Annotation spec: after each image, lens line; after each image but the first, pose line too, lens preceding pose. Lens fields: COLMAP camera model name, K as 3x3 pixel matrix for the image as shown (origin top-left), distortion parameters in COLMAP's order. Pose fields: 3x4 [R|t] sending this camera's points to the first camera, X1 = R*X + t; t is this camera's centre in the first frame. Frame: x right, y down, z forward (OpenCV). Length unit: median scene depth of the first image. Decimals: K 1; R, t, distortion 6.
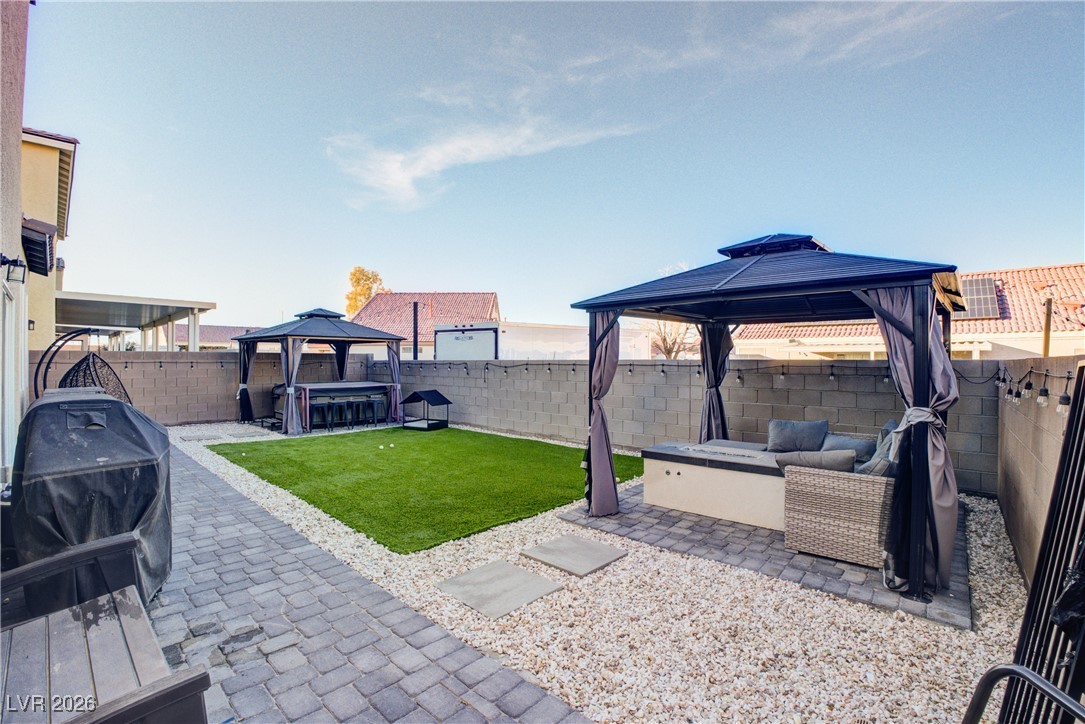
lens RADIAL K [[471.7, 0, 546.0], [0, 471.7, 355.1], [0, 0, 1]] dist [-0.004674, 0.000038]
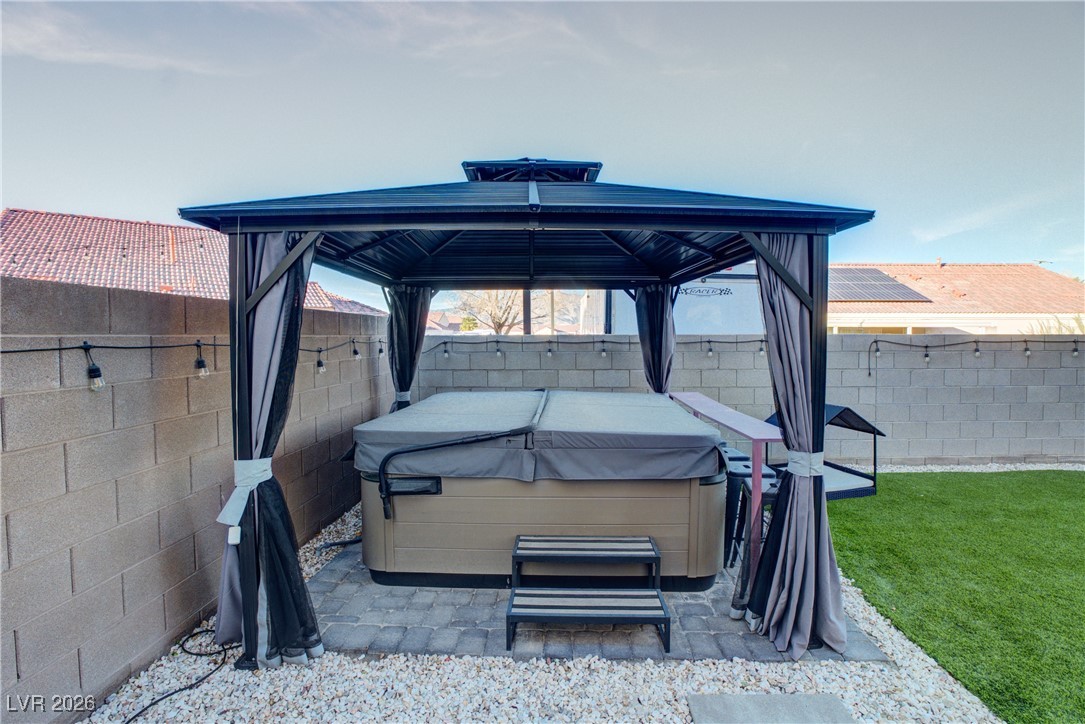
lens RADIAL K [[504.4, 0, 465.2], [0, 504.4, 350.9], [0, 0, 1]] dist [-0.054236, 0.009306]
pose [[0.749234, -0.018995, 0.662033, -0.776929], [-0.006733, 0.999319, 0.036293, 0.011315], [-0.662271, -0.031649, 0.748596, 0.834218]]
